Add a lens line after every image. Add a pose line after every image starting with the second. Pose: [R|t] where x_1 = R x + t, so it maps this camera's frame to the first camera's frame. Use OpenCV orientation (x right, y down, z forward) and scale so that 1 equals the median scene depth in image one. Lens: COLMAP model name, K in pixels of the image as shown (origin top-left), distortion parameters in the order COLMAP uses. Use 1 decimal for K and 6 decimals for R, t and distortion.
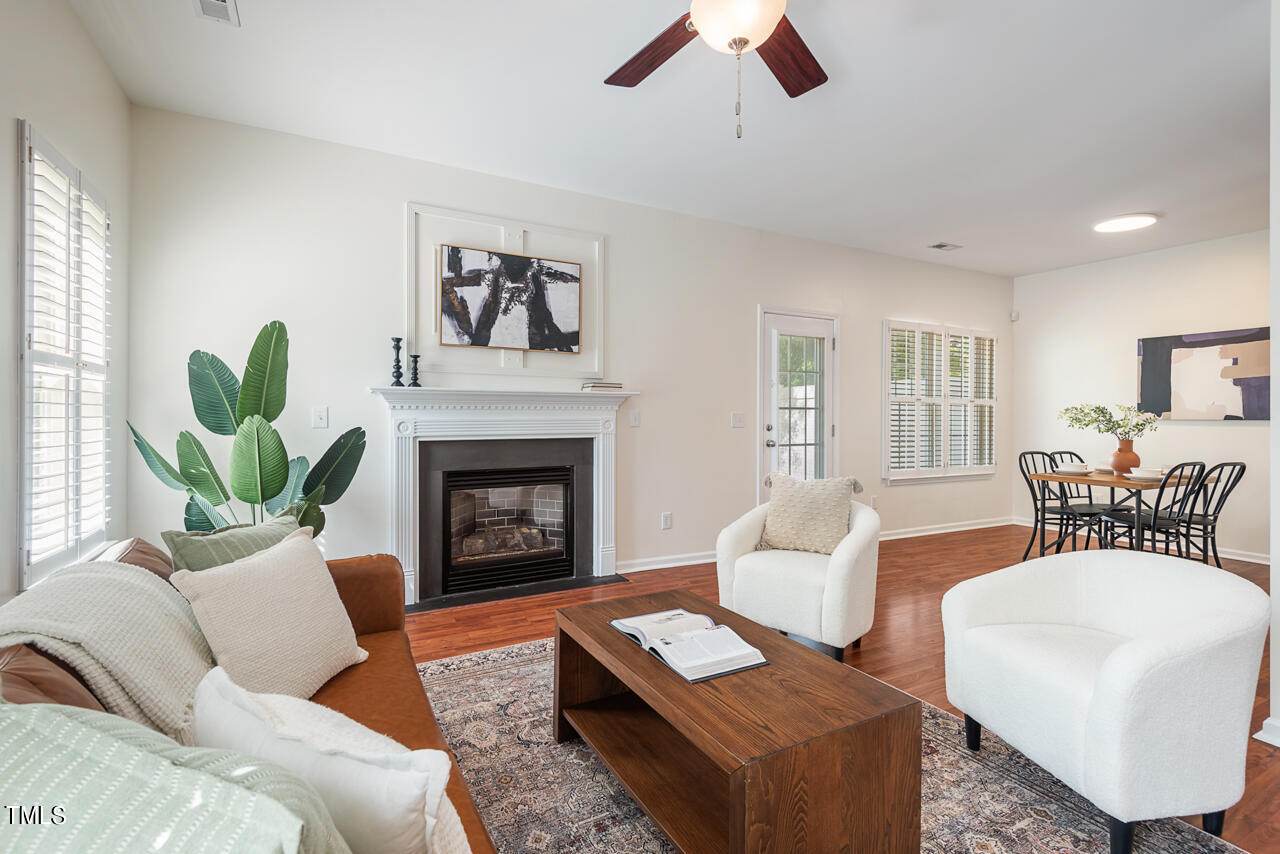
lens RADIAL K [[585.7, 0, 641.6], [0, 585.7, 417.3], [0, 0, 1]] dist [0.036994, -0.021305]
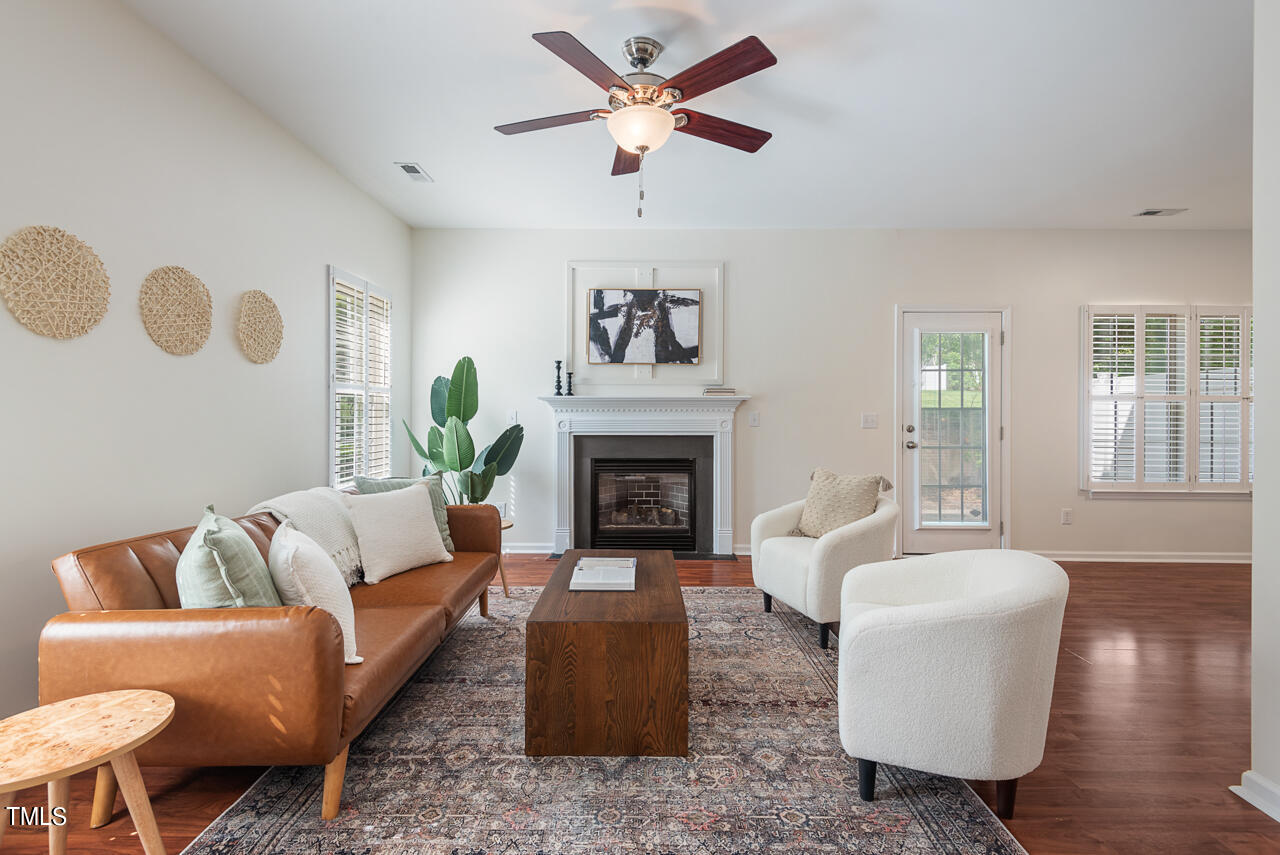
lens RADIAL K [[579.5, 0, 644.7], [0, 579.5, 417.1], [0, 0, 1]] dist [0.034666, -0.021384]
pose [[0.873890, 0.000149, -0.486124, 0.394467], [-0.001913, 0.999993, -0.003132, 0.002101], [0.486121, 0.003668, 0.873884, -0.088480]]
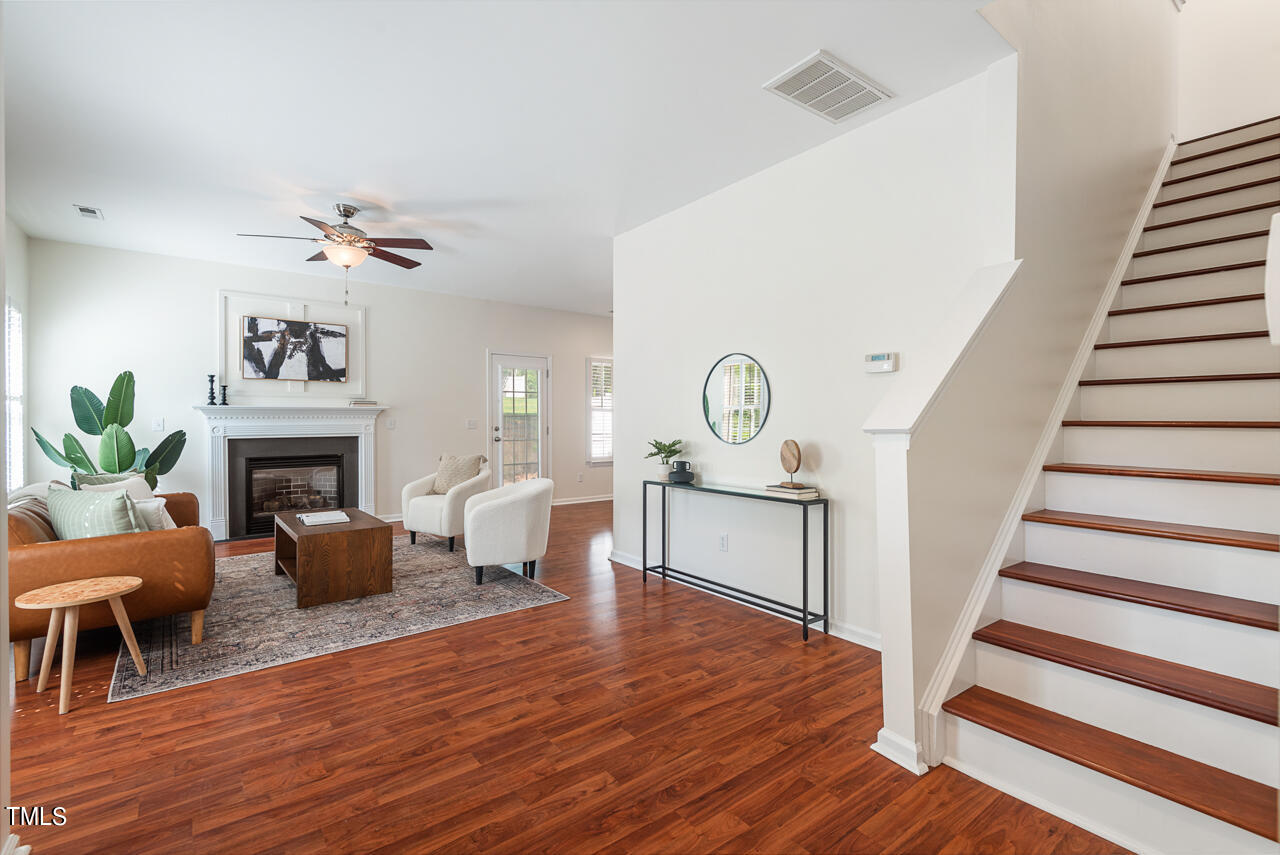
lens RADIAL K [[574.0, 0, 641.1], [0, 574.0, 422.2], [0, 0, 1]] dist [0.028149, -0.020849]
pose [[0.986538, -0.007641, 0.163351, 0.446681], [0.007448, 0.999971, 0.001796, 0.000565], [-0.163360, -0.000556, 0.986566, -0.696212]]
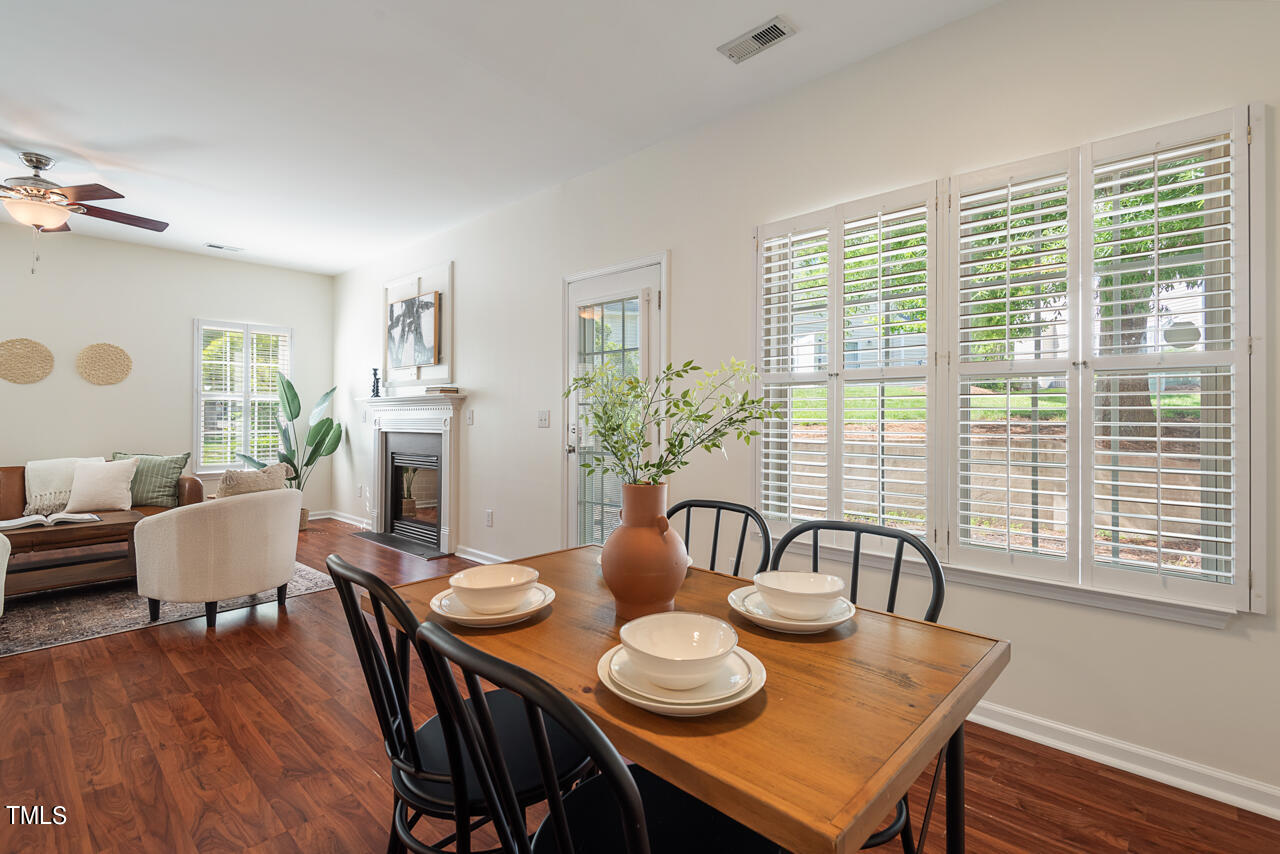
lens RADIAL K [[585.7, 0, 641.6], [0, 585.7, 417.3], [0, 0, 1]] dist [0.036994, -0.021305]
pose [[0.329736, -0.003197, -0.944068, 1.282139], [-0.002088, 0.999989, -0.004116, 0.007368], [0.944071, 0.003328, 0.329726, 1.070156]]
